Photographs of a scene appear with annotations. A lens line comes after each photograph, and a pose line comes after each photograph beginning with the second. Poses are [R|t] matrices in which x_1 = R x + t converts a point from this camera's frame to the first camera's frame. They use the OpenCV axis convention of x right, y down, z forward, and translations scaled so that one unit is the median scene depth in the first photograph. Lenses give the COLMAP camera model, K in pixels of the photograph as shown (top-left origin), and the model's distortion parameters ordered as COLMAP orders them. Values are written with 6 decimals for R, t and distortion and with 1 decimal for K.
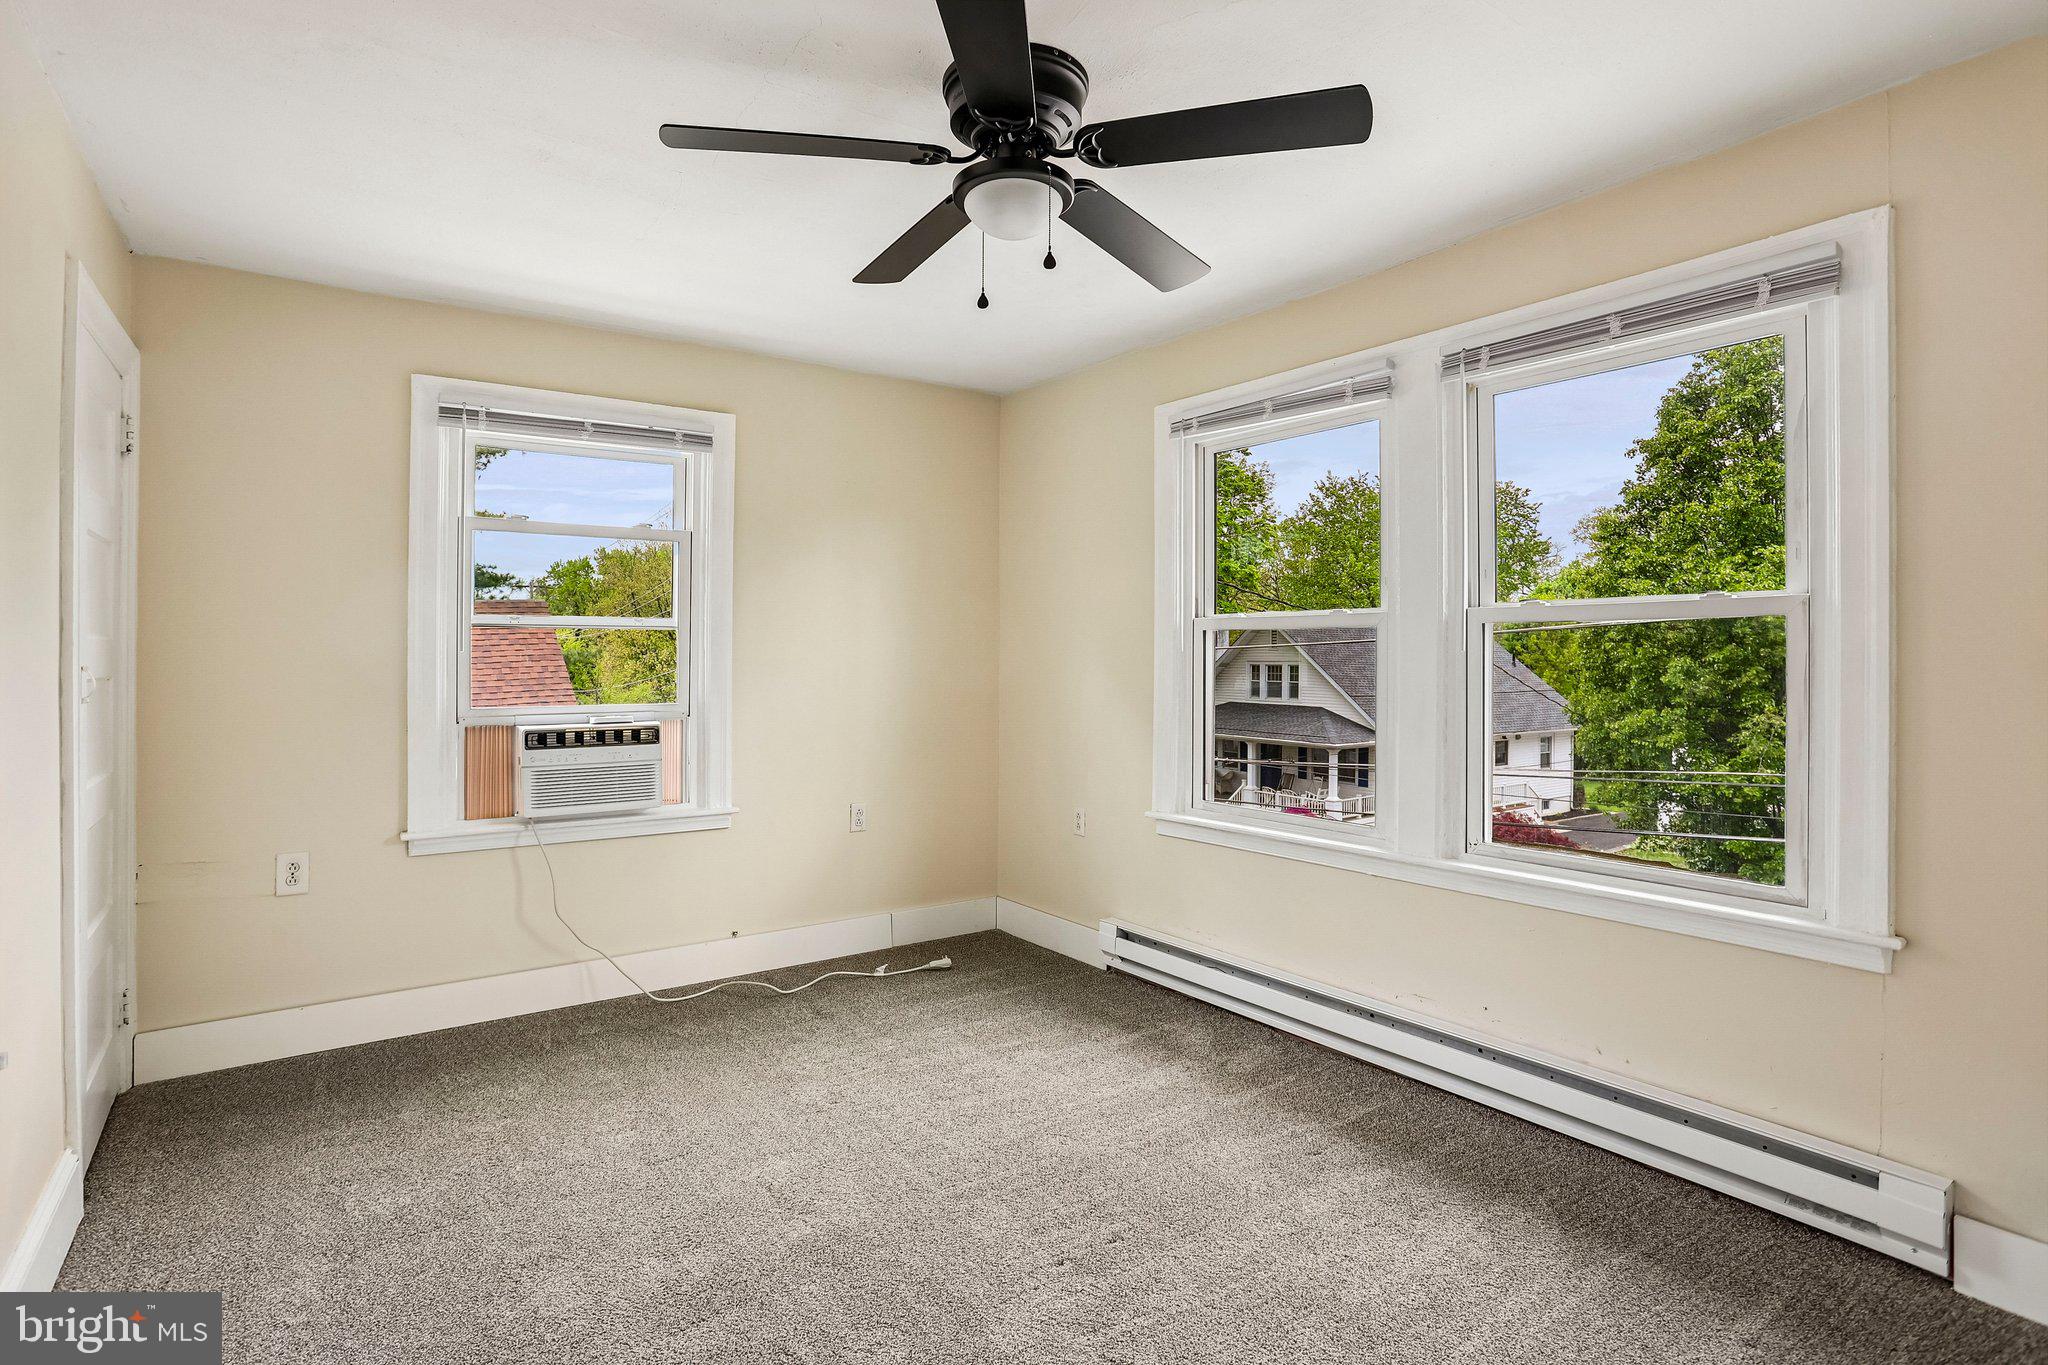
lens RADIAL K [[1005.7, 0, 1020.7], [0, 1005.7, 670.7], [0, 0, 1]] dist [-0.062786, 0.022988]
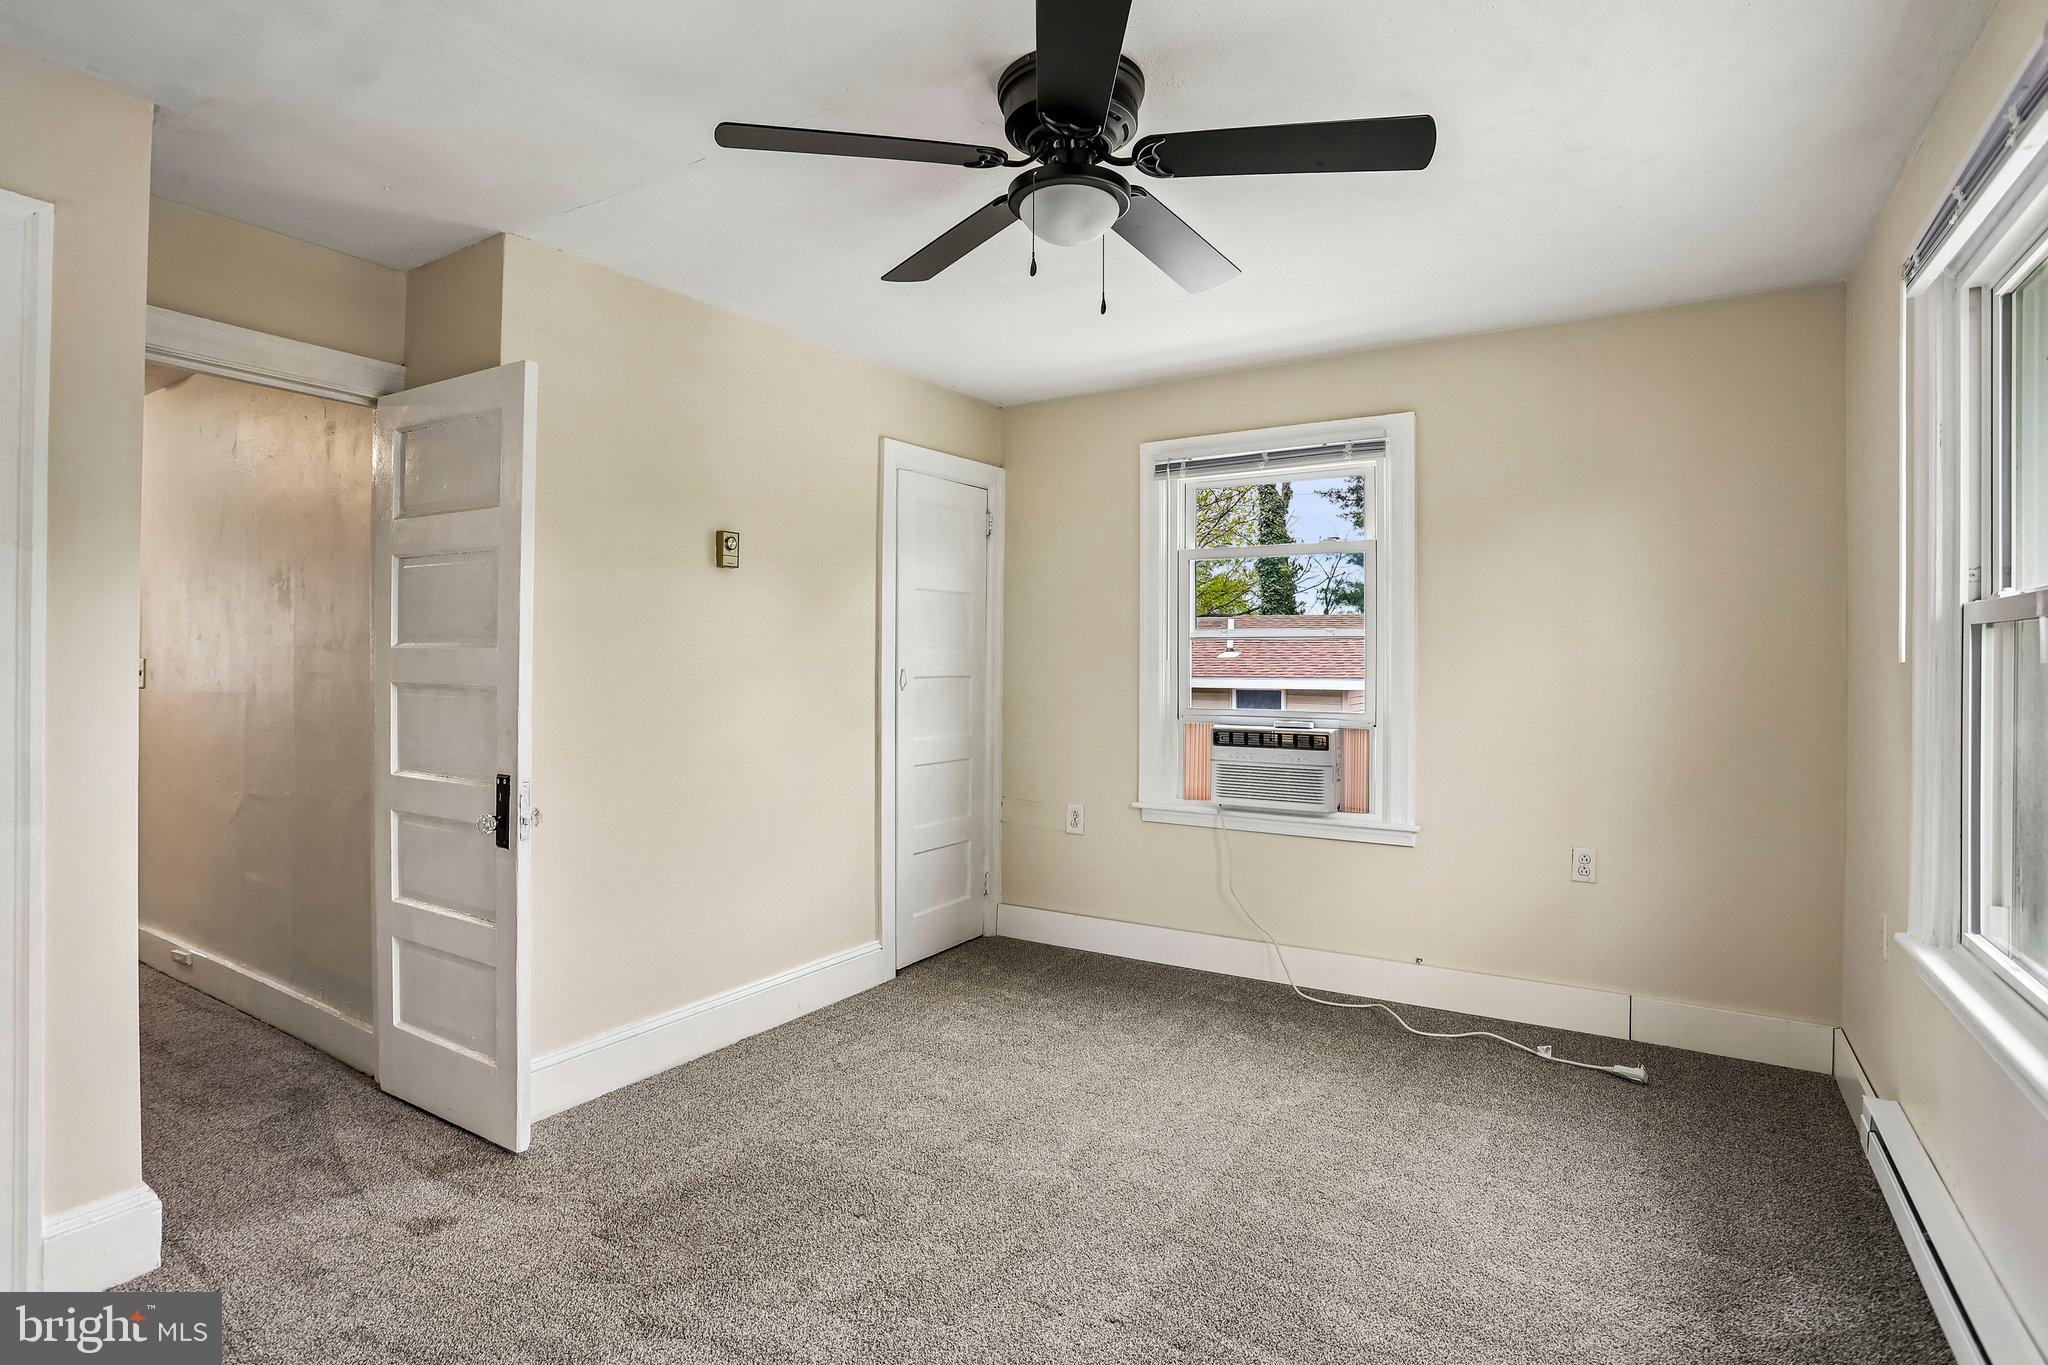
lens RADIAL K [[1005.7, 0, 1006.6], [0, 1005.7, 668.3], [0, 0, 1]] dist [-0.062786, 0.022988]
pose [[0.381943, 0.009048, -0.924142, 0.490779], [-0.017359, 0.999846, 0.002614, -0.009058], [0.924023, 0.015044, 0.382041, 0.318661]]
